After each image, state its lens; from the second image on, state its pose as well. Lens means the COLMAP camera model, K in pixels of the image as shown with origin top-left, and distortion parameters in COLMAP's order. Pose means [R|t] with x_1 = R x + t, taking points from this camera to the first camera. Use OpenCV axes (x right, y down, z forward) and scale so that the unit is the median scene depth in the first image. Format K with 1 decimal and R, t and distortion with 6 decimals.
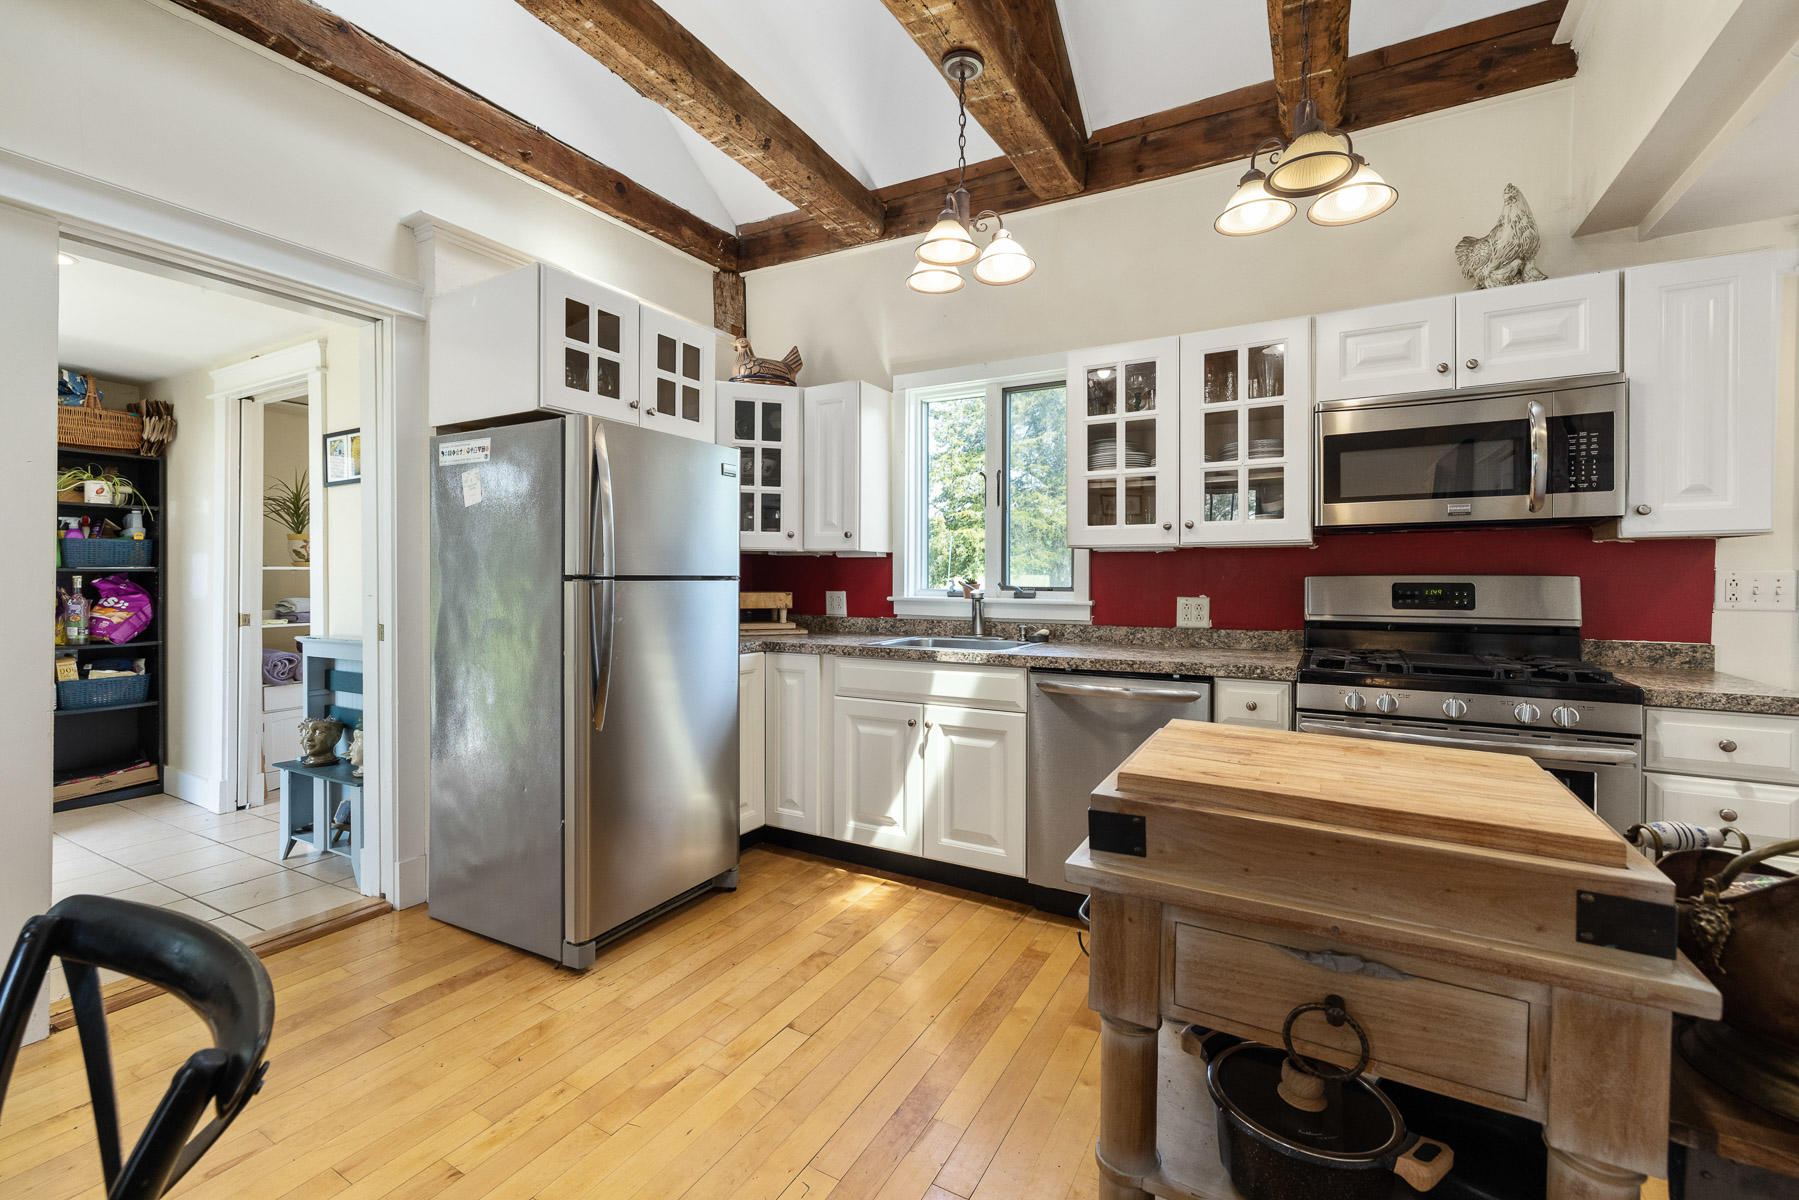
lens RADIAL K [[782.3, 0, 867.4], [0, 782.3, 571.7], [0, 0, 1]] dist [0.000421, 0.000258]
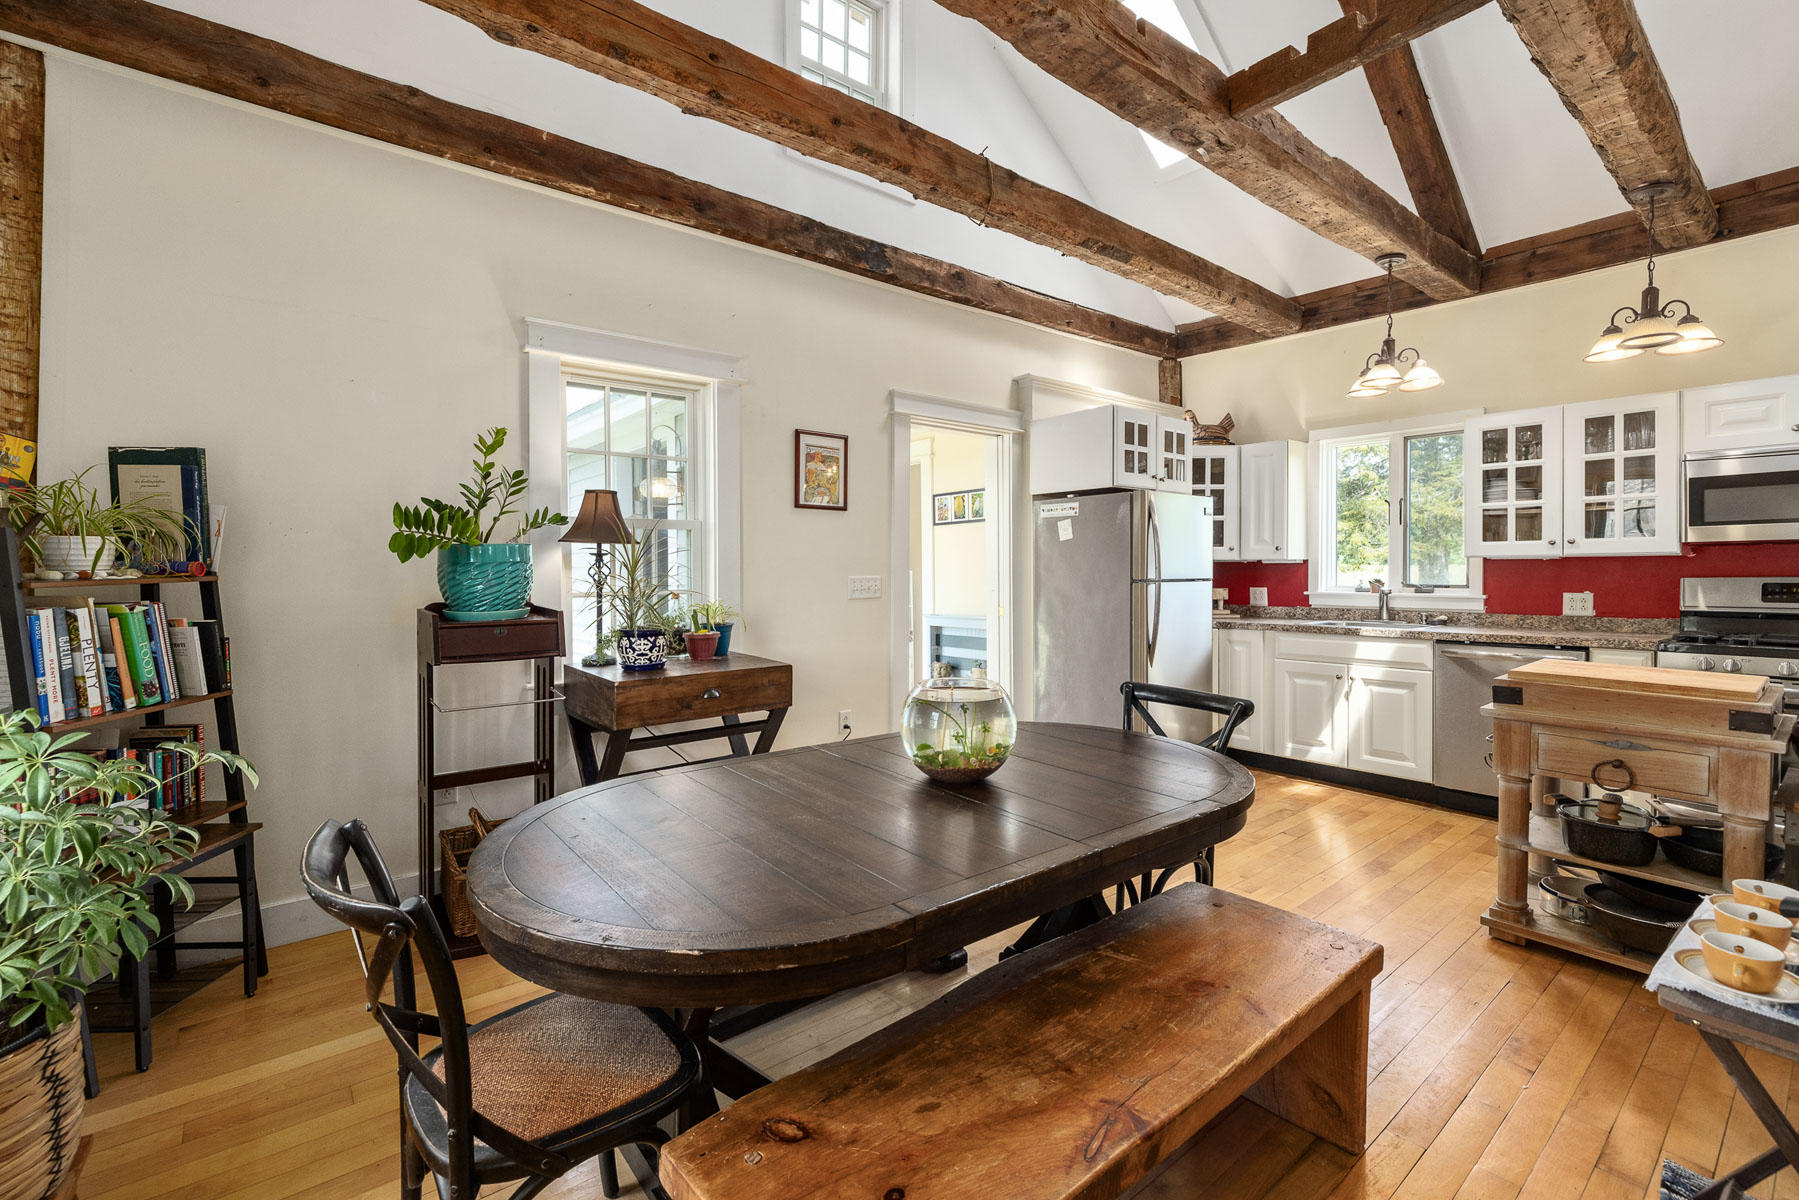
lens RADIAL K [[765.7, 0, 896.1], [0, 765.7, 577.2], [0, 0, 1]] dist [0.002435, -0.000294]
pose [[0.934144, -0.004439, -0.356868, -0.211866], [0.009947, 0.999858, 0.013600, -0.024487], [0.356757, -0.016255, 0.934056, -0.665112]]
